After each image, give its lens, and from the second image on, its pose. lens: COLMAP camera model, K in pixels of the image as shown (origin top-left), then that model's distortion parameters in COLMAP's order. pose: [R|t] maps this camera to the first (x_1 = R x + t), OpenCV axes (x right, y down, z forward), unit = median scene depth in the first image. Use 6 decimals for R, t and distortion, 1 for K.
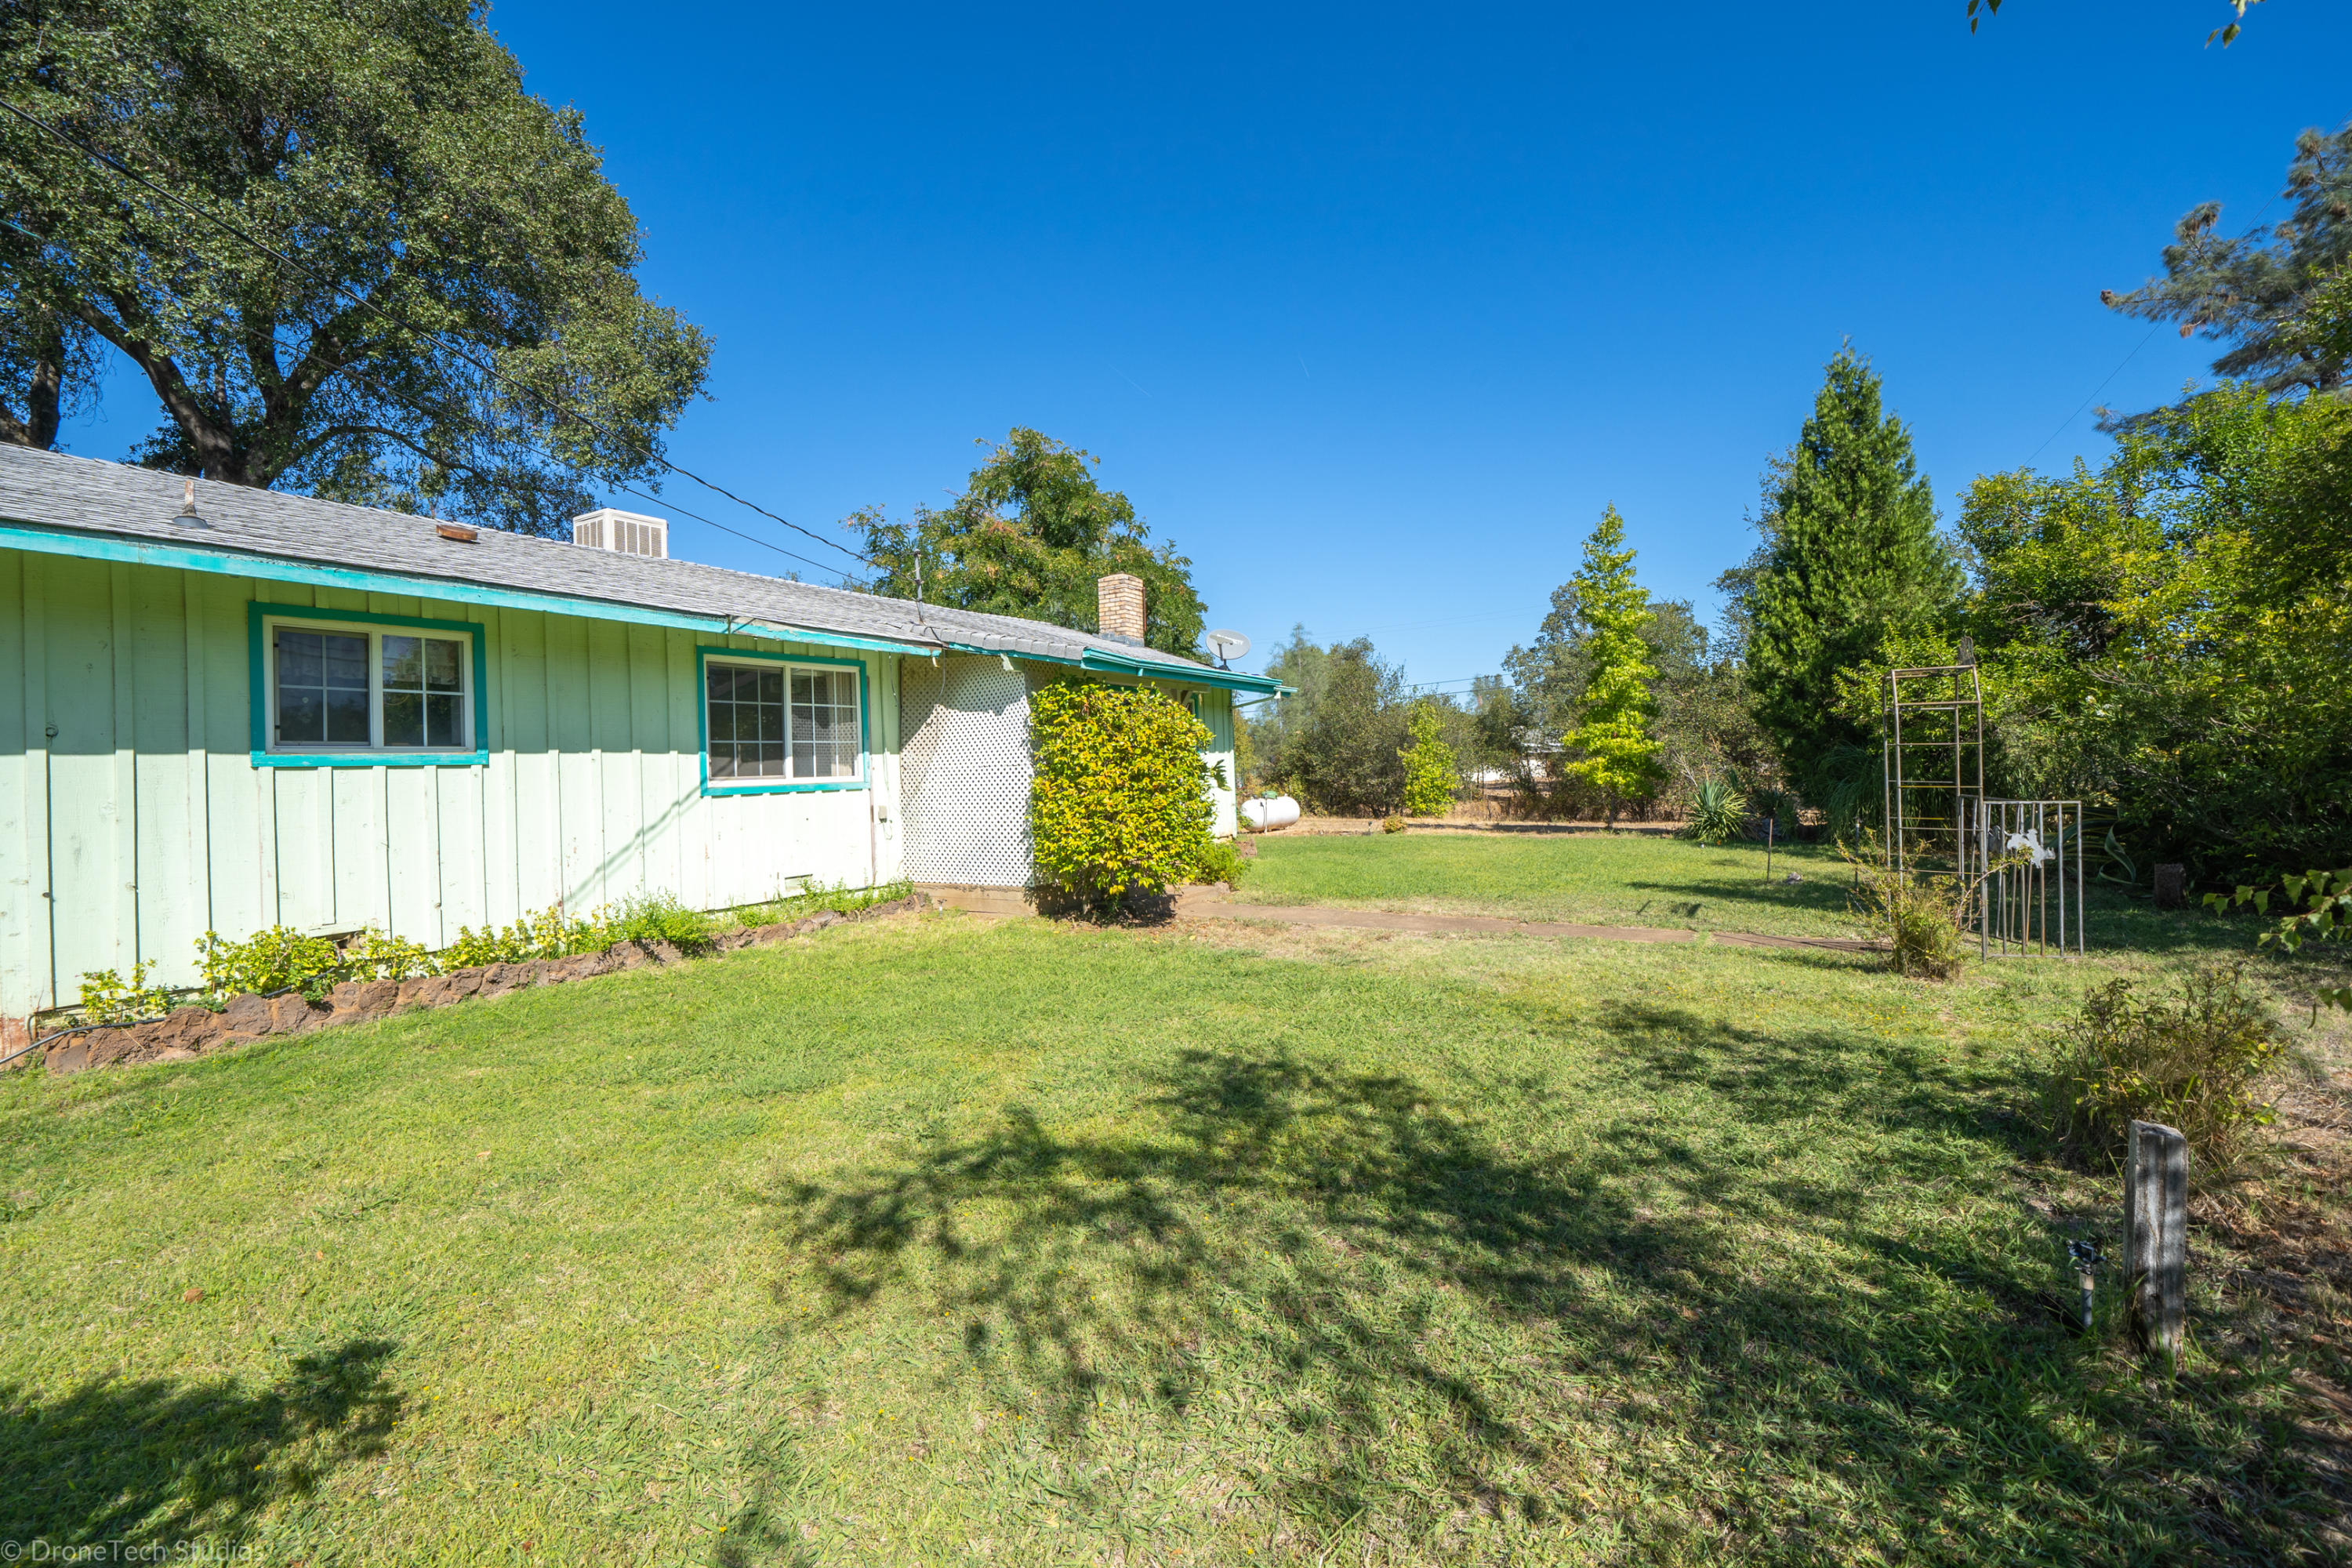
lens RADIAL K [[978.0, 0, 1198.9], [0, 978.0, 772.7], [0, 0, 1]] dist [-0.012036, -0.000168]
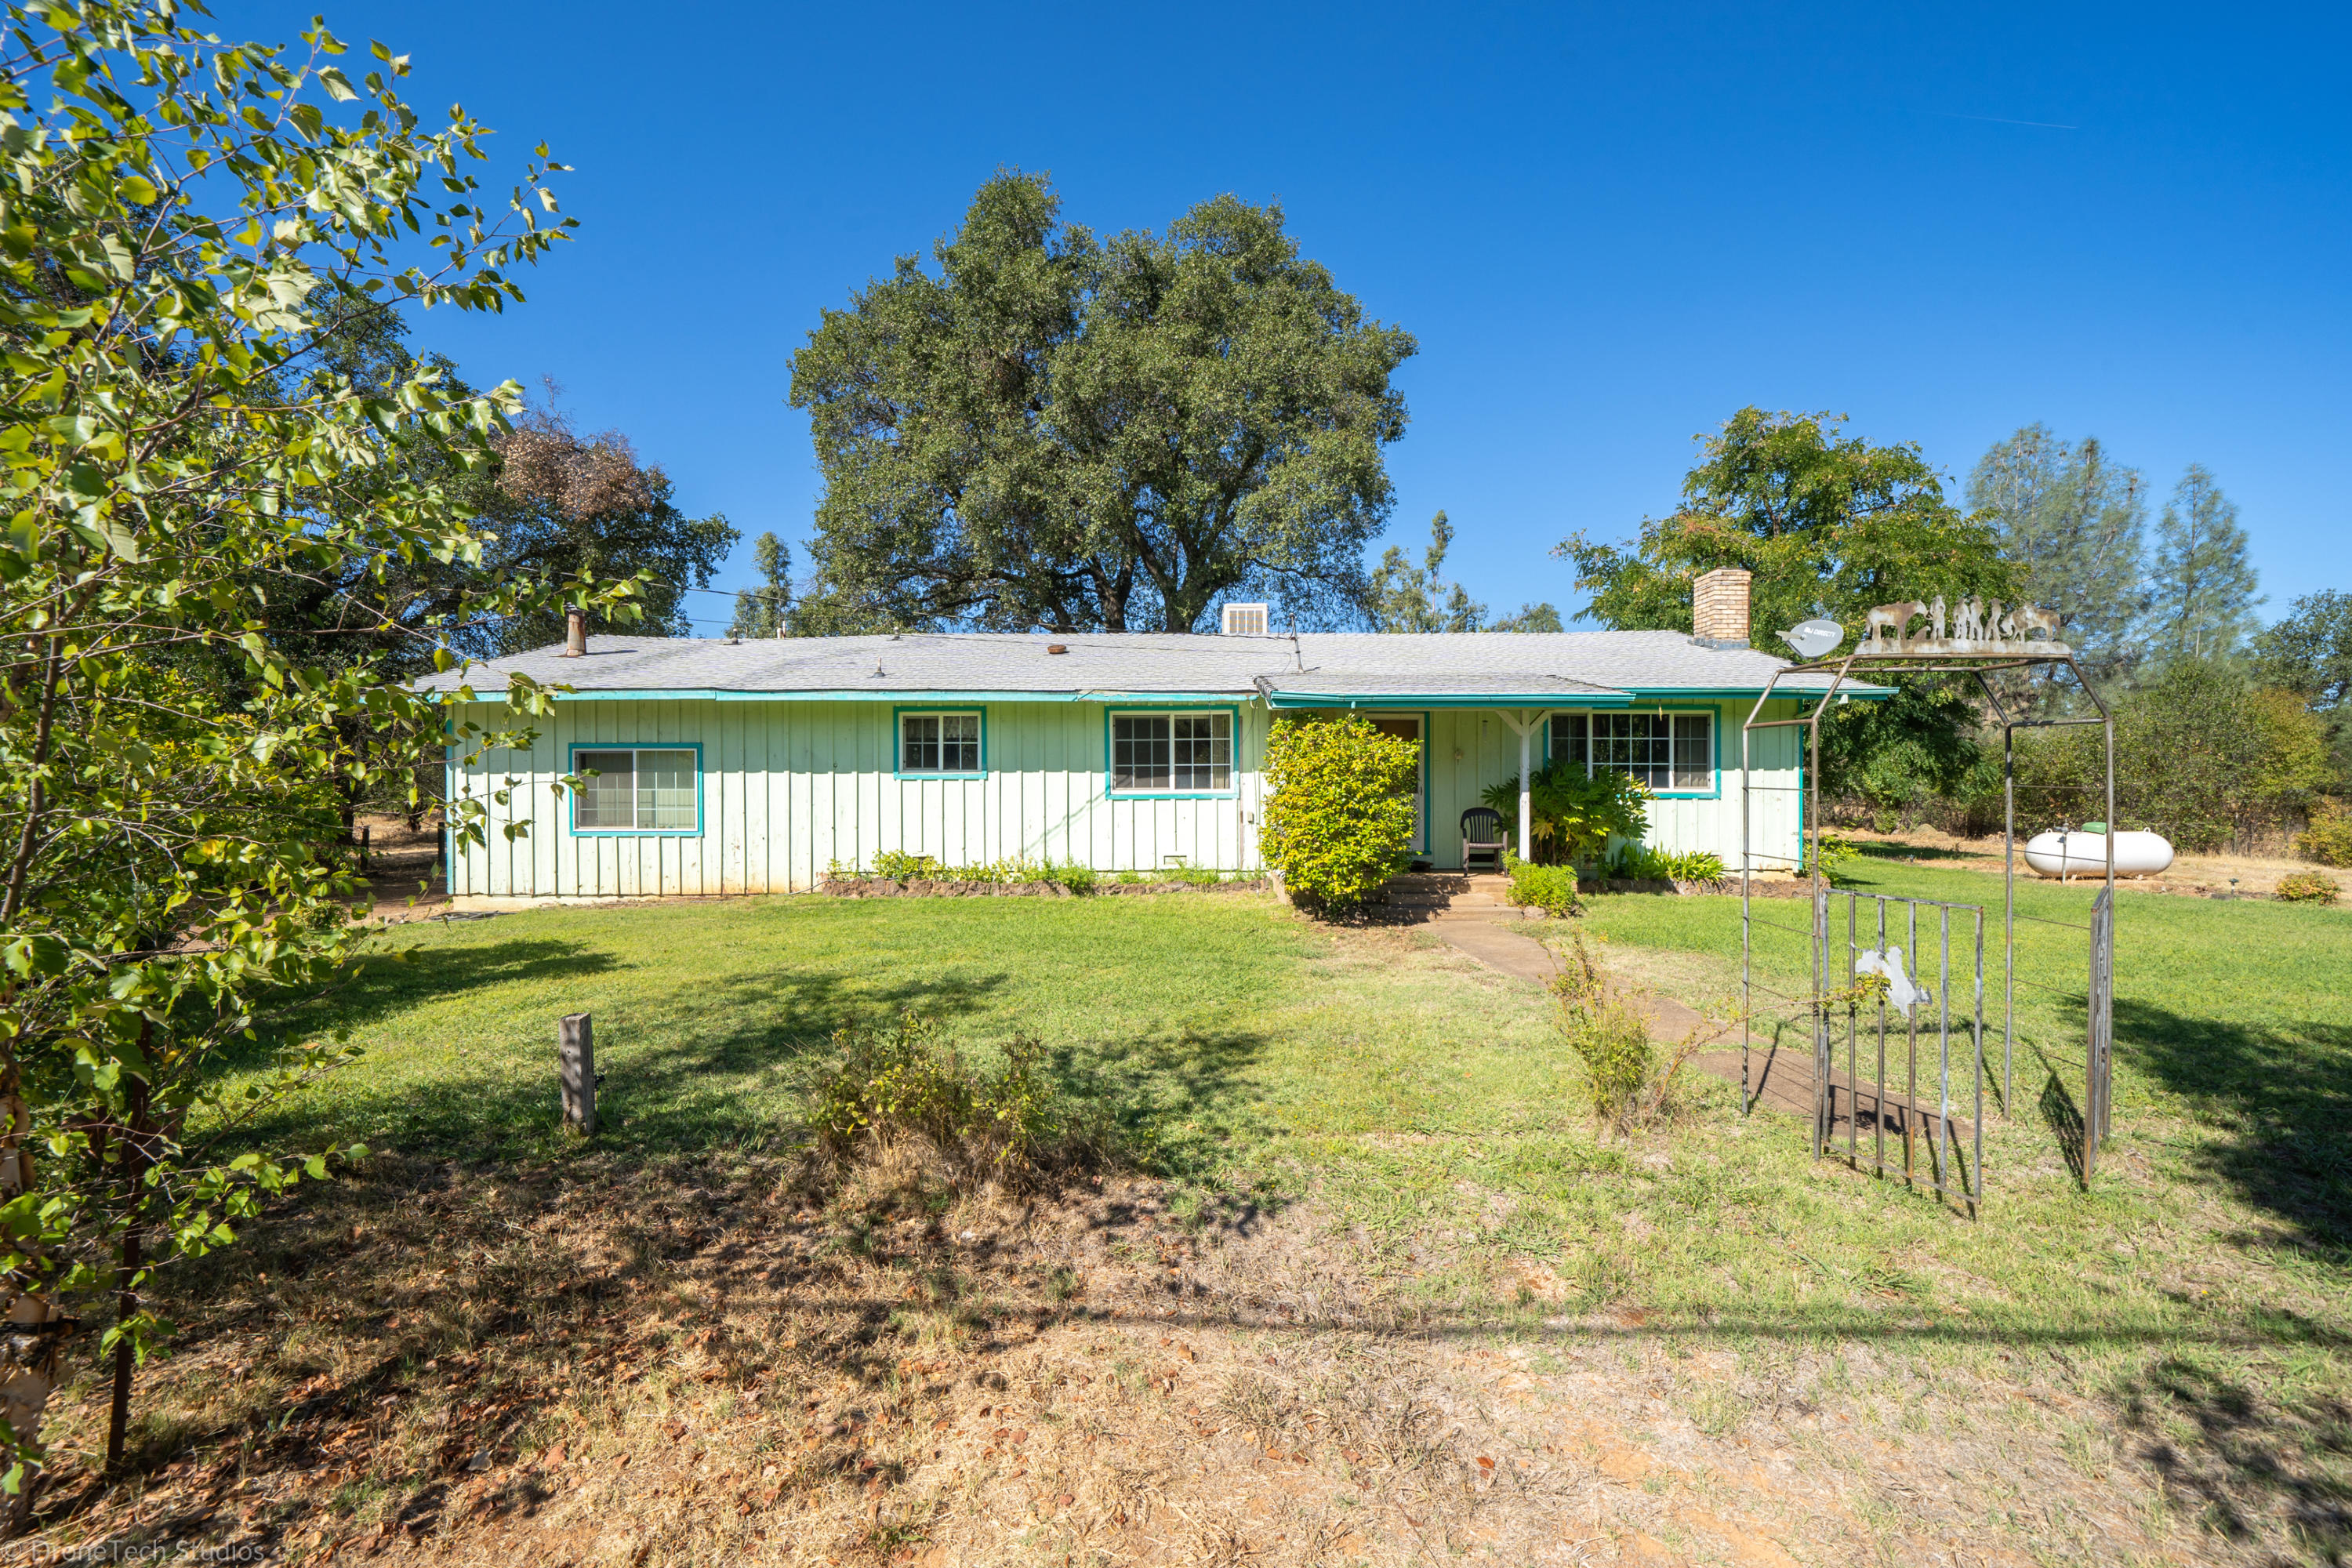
lens RADIAL K [[944.9, 0, 1177.2], [0, 944.9, 780.5], [0, 0, 1]] dist [-0.004386, -0.000140]
pose [[0.502305, 0.014817, -0.864564, 0.839512], [-0.016328, 0.999837, 0.007648, -0.019605], [0.864537, 0.010275, 0.502465, 0.300035]]
